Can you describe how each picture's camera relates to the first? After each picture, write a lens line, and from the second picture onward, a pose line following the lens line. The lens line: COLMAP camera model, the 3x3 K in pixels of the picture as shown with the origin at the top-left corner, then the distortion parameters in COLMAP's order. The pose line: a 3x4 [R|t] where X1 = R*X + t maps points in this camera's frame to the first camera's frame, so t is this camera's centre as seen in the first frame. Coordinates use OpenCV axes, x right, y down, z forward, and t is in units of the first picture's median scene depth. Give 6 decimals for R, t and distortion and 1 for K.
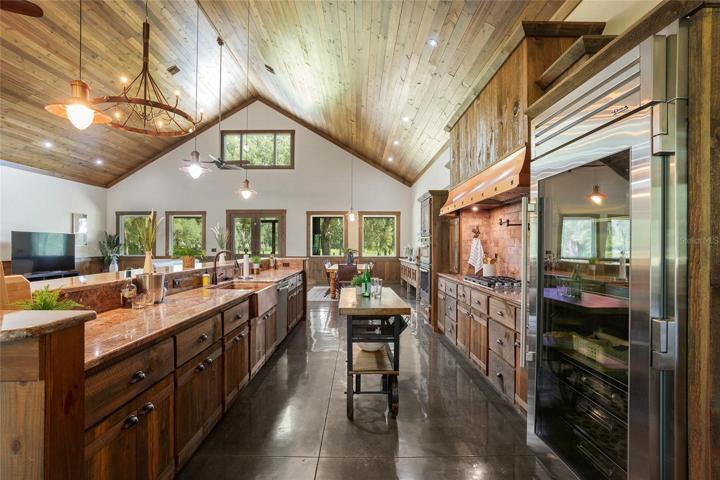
lens RADIAL K [[340.4, 0, 359.6], [0, 340.4, 242.4], [0, 0, 1]] dist [-0.021035, 0.000742]
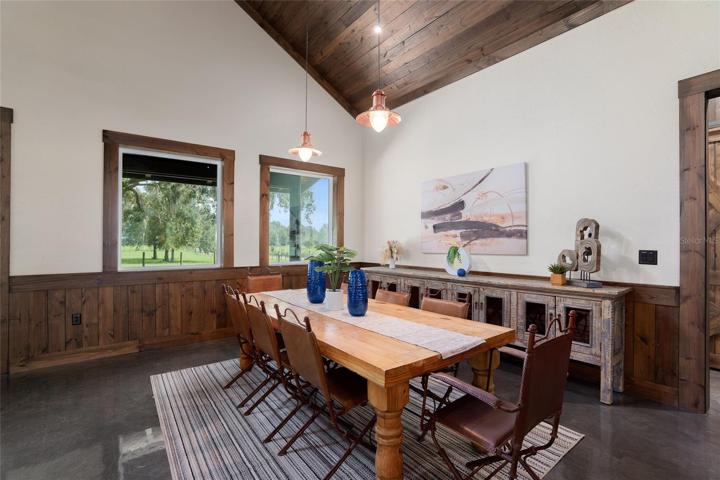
lens RADIAL K [[340.4, 0, 359.6], [0, 340.4, 242.4], [0, 0, 1]] dist [-0.021035, 0.000742]
pose [[0.807348, 0.001320, 0.590074, -0.155617], [-0.007313, 0.999943, 0.007768, 0.009468], [-0.590030, -0.010587, 0.807312, 0.641936]]
